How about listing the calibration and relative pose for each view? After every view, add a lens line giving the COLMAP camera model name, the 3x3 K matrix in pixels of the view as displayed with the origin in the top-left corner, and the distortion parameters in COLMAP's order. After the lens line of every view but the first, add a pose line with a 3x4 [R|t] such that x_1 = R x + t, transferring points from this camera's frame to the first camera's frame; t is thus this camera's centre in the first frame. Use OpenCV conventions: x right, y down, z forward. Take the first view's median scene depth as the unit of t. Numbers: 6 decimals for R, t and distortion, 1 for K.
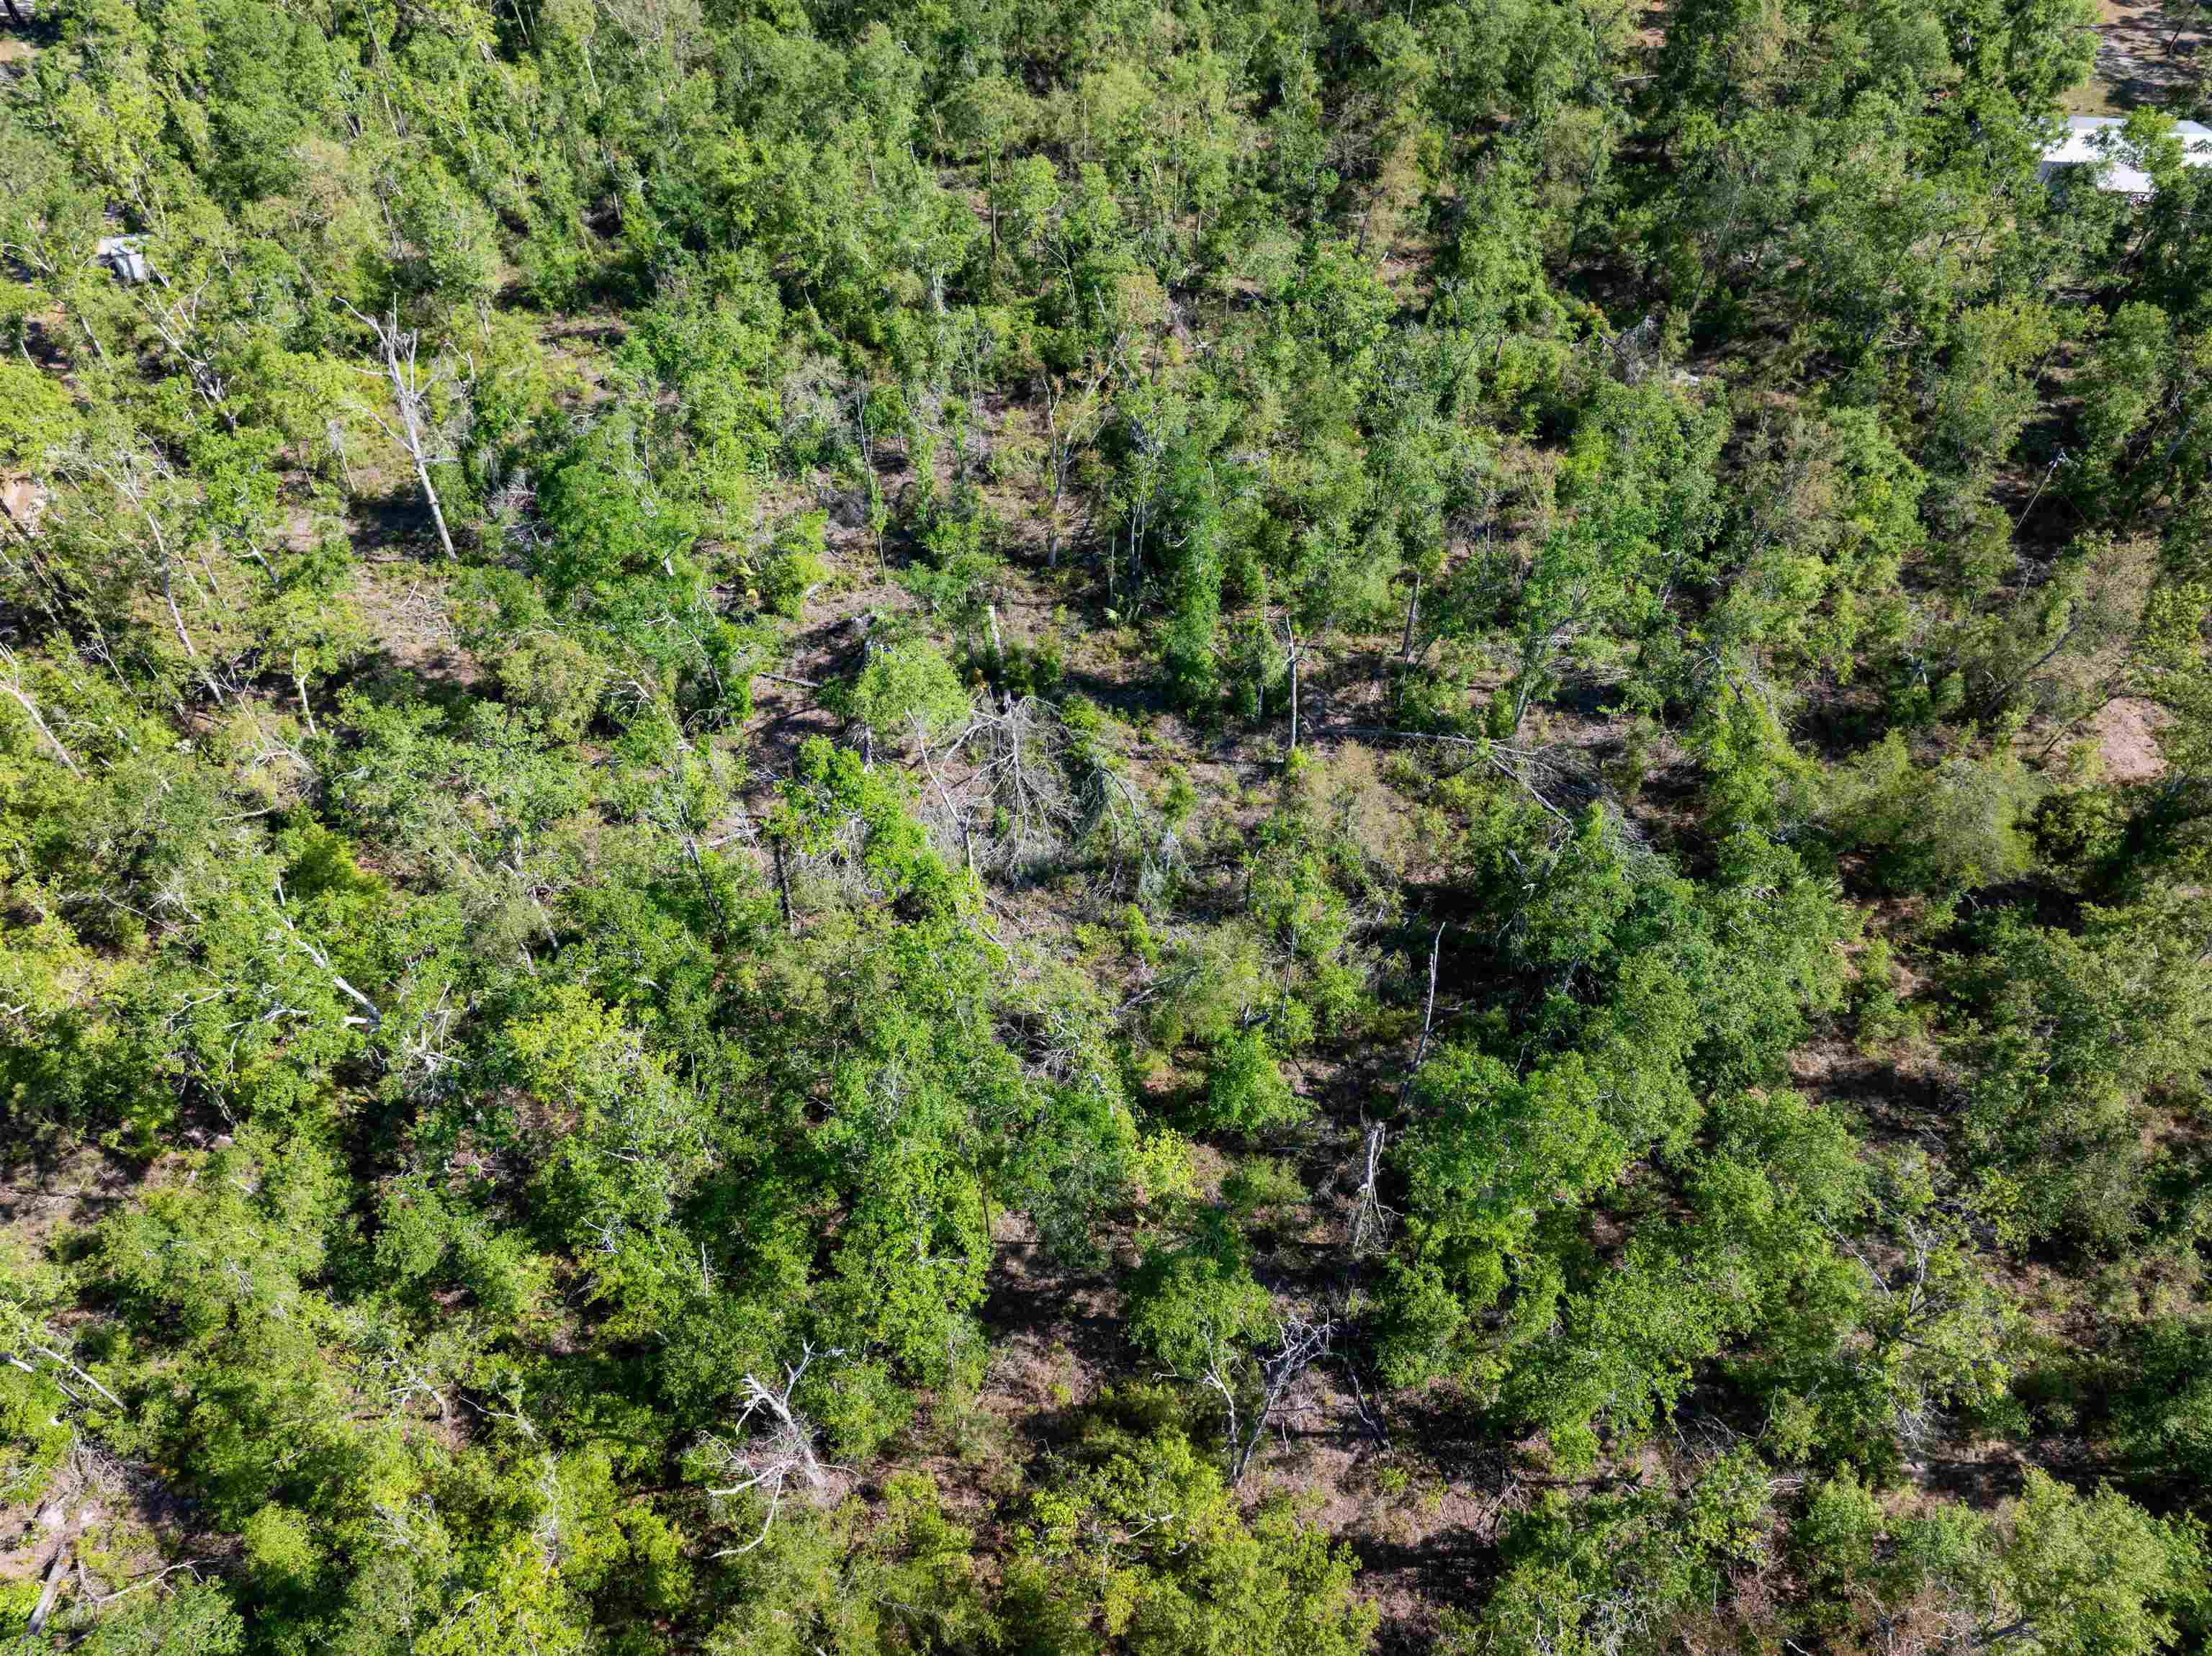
lens RADIAL K [[1560.3, 0, 1106.0], [0, 1560.3, 828.0], [0, 0, 1]] dist [-0.037817, 0.006123]
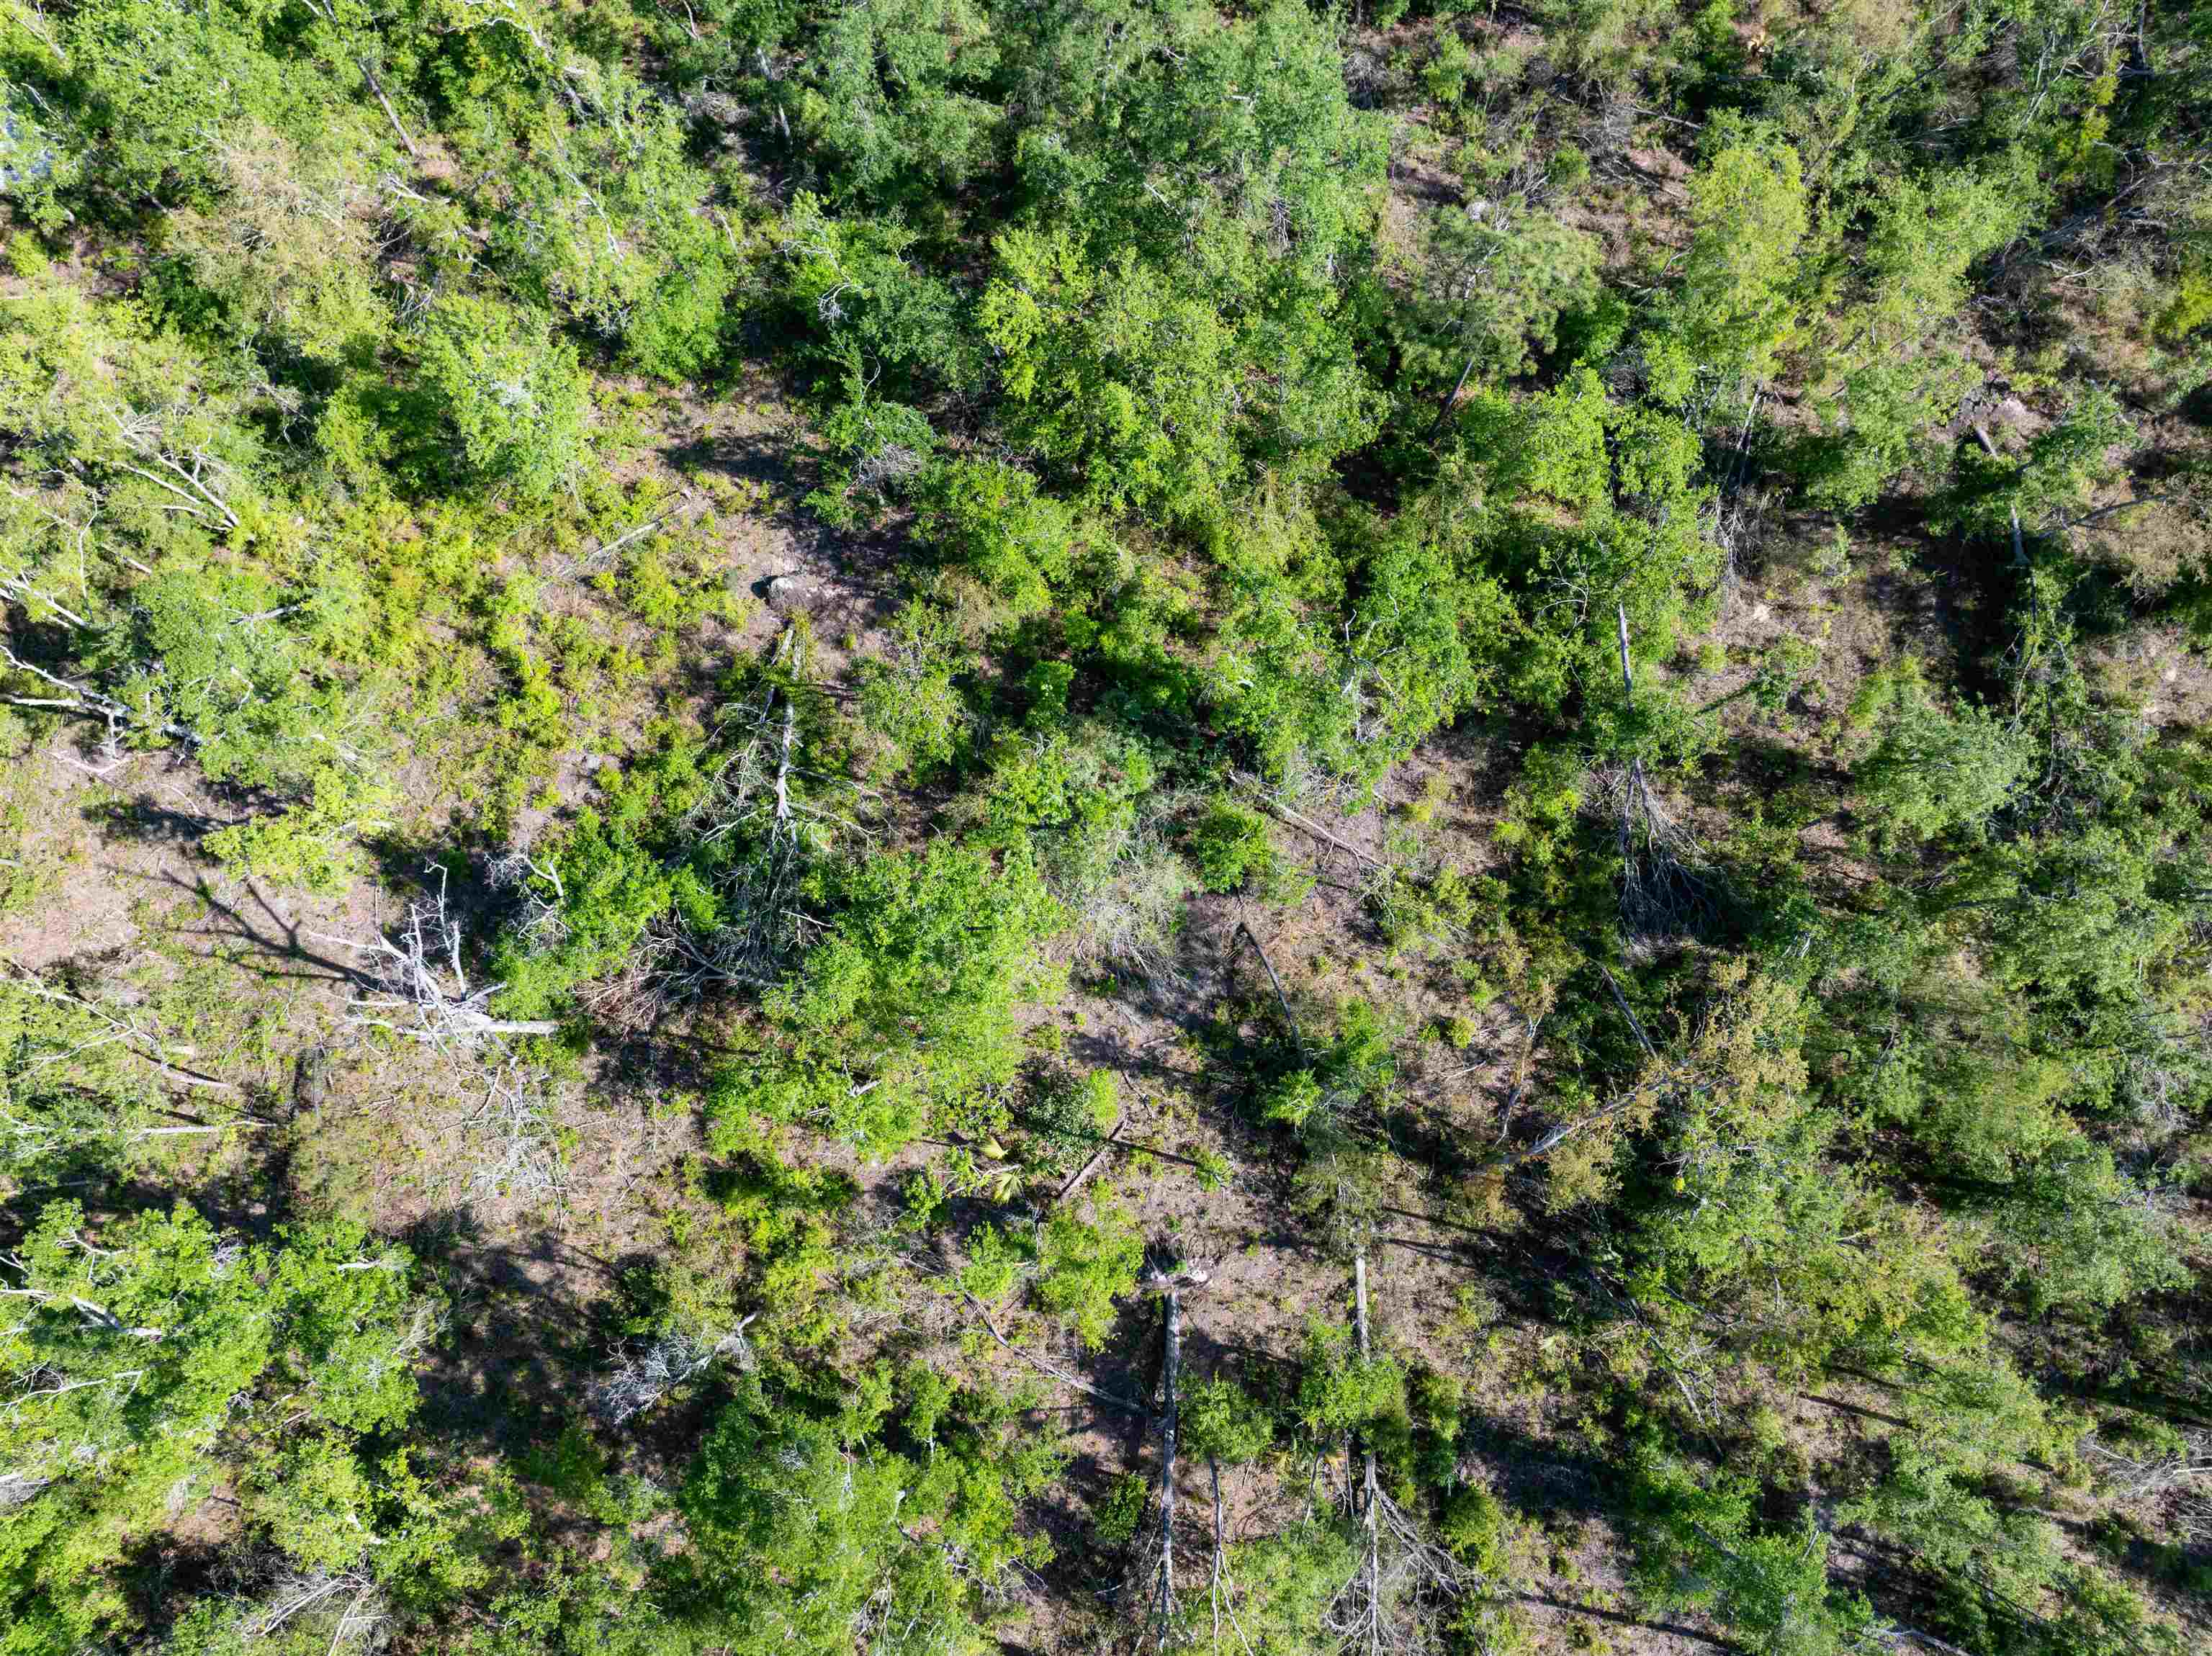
lens RADIAL K [[1560.3, 0, 1106.0], [0, 1560.3, 828.0], [0, 0, 1]] dist [-0.037817, 0.006123]
pose [[0.988603, 0.147371, -0.030755, -0.184045], [-0.114184, 0.867147, 0.484787, -0.596162], [0.098112, -0.475750, 0.874091, 0.497232]]
